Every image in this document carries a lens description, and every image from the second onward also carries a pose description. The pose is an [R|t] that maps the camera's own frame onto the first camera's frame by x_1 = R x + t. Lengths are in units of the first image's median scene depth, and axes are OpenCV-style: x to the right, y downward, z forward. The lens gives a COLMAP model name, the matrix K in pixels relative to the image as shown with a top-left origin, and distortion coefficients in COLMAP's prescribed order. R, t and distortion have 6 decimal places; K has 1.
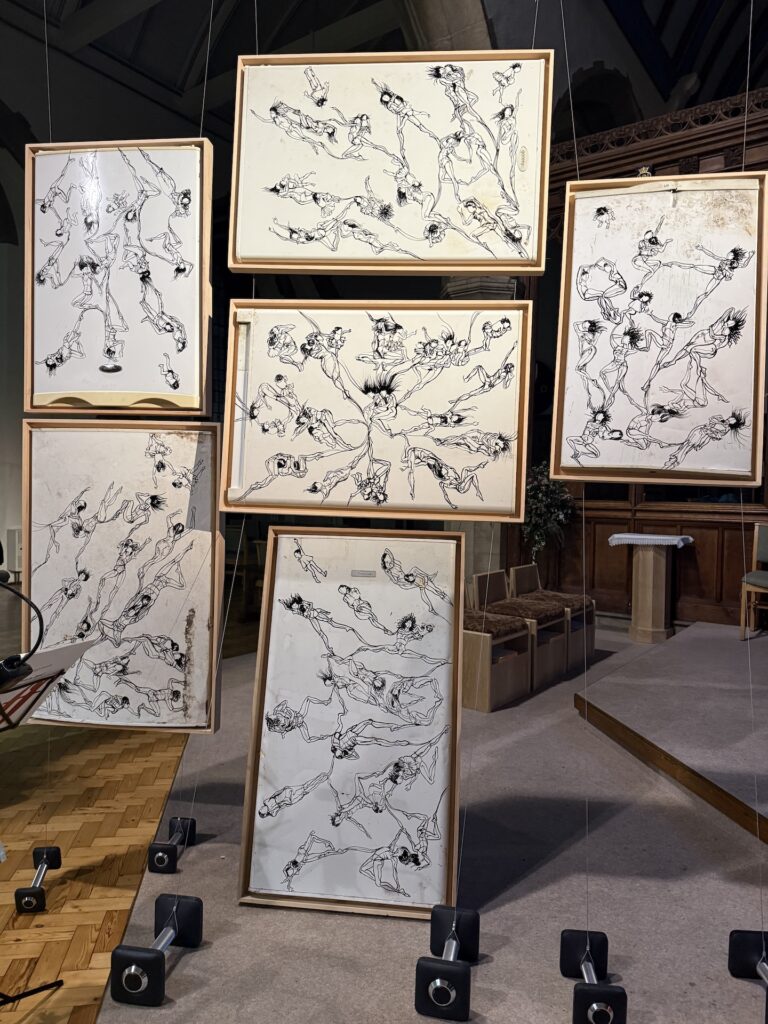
lens RADIAL K [[719.4, 0, 382.4], [0, 719.4, 522.4], [0, 0, 1]] dist [0.044880, -0.053484]
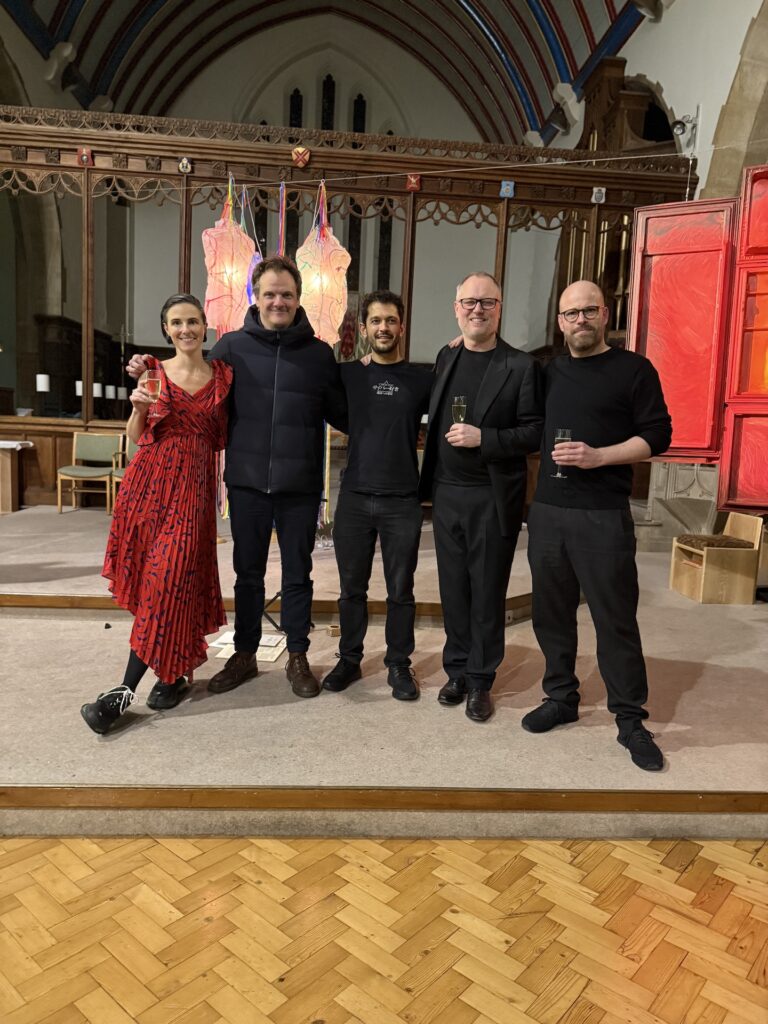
lens RADIAL K [[719.4, 0, 390.0], [0, 719.4, 511.4], [0, 0, 1]] dist [0.044880, -0.053484]
pose [[0.763592, -0.055942, 0.643271, 0.167091], [-0.007679, 0.995383, 0.095679, 0.036917], [-0.645653, -0.077999, 0.759637, -1.263500]]
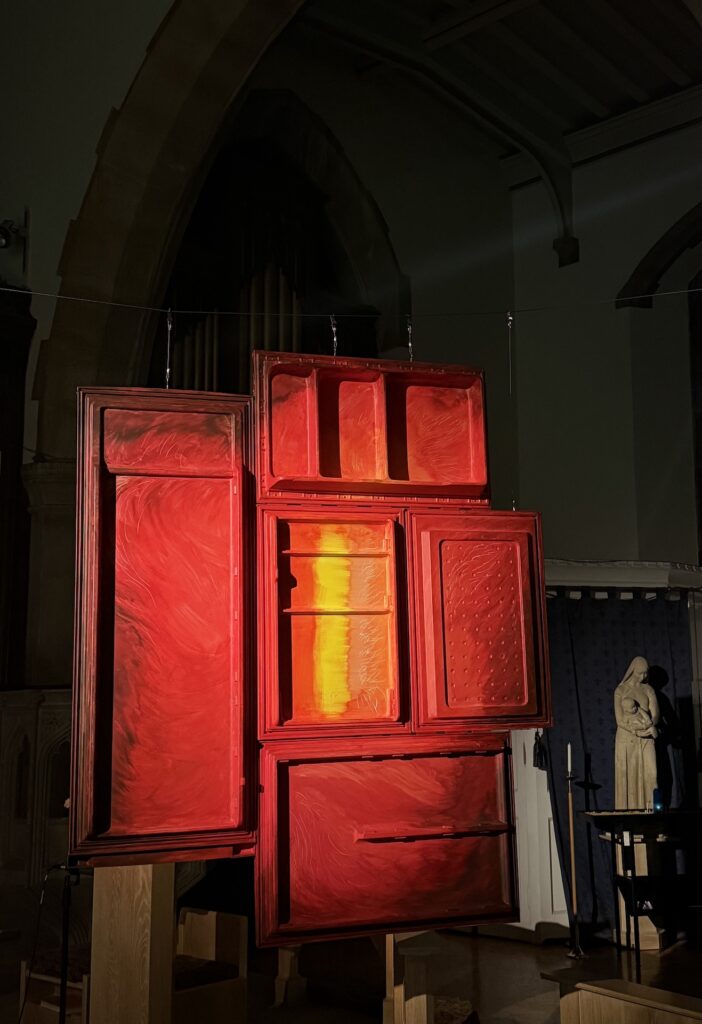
lens RADIAL K [[1238.6, 0, 412.0], [0, 1238.6, 497.0], [0, 0, 1]] dist [0.098170, 0.000000]
pose [[0.095230, 0.149322, 0.984192, 0.248923], [0.052200, 0.986576, -0.154735, -0.120136], [-0.994086, 0.066110, 0.086157, -0.796528]]
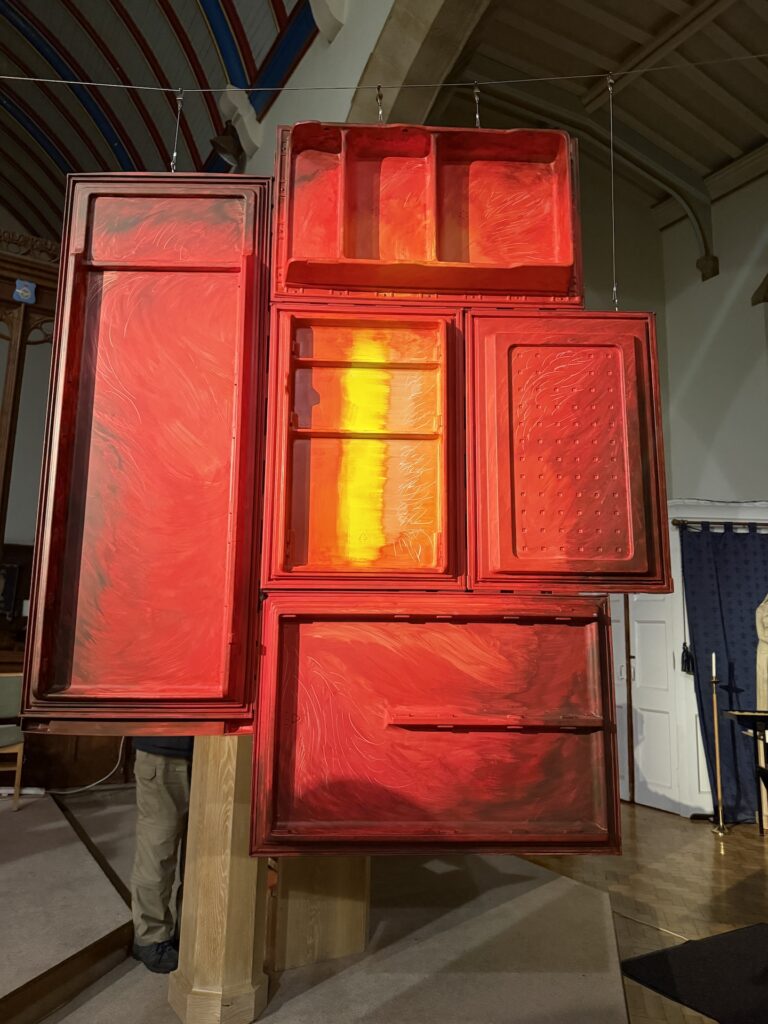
lens RADIAL K [[719.4, 0, 384.2], [0, 719.4, 515.3], [0, 0, 1]] dist [0.044880, -0.053484]
pose [[0.389485, 0.144820, 0.909576, 1.300623], [0.015572, 0.986384, -0.163717, -0.015317], [-0.920901, 0.077929, 0.381927, -0.842609]]
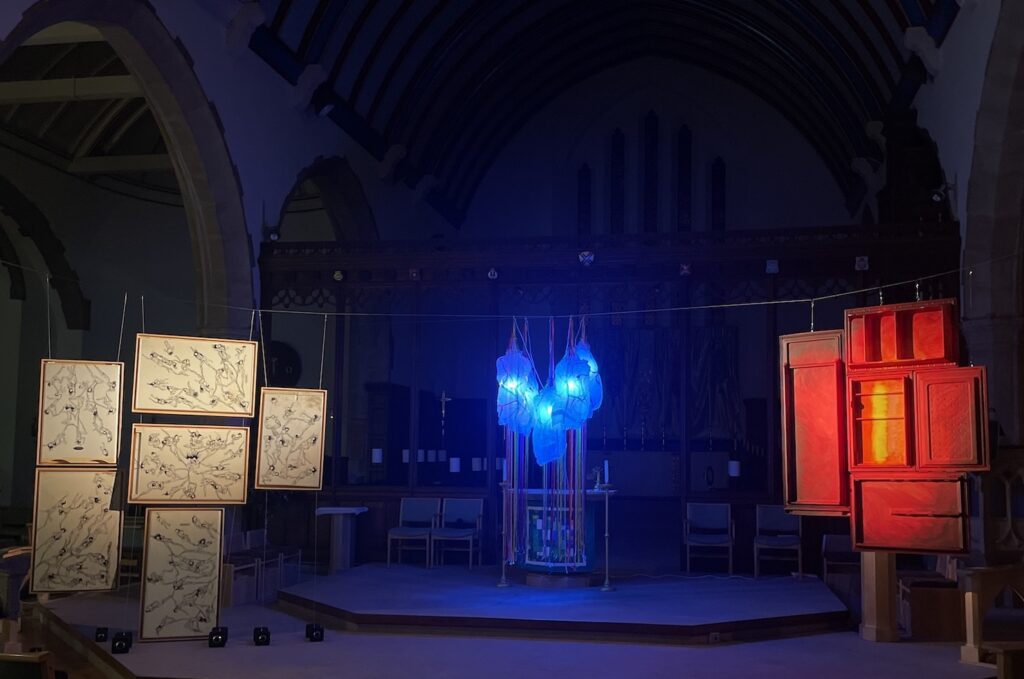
lens RADIAL K [[999.4, 0, 543.5], [0, 999.4, 388.6], [0, 0, 1]] dist [0.064698, 0.000000]
pose [[0.901780, 0.022569, 0.431606, -0.463581], [0.023001, 0.994714, -0.100072, -0.026916], [-0.431583, 0.100170, 0.896494, -3.076432]]
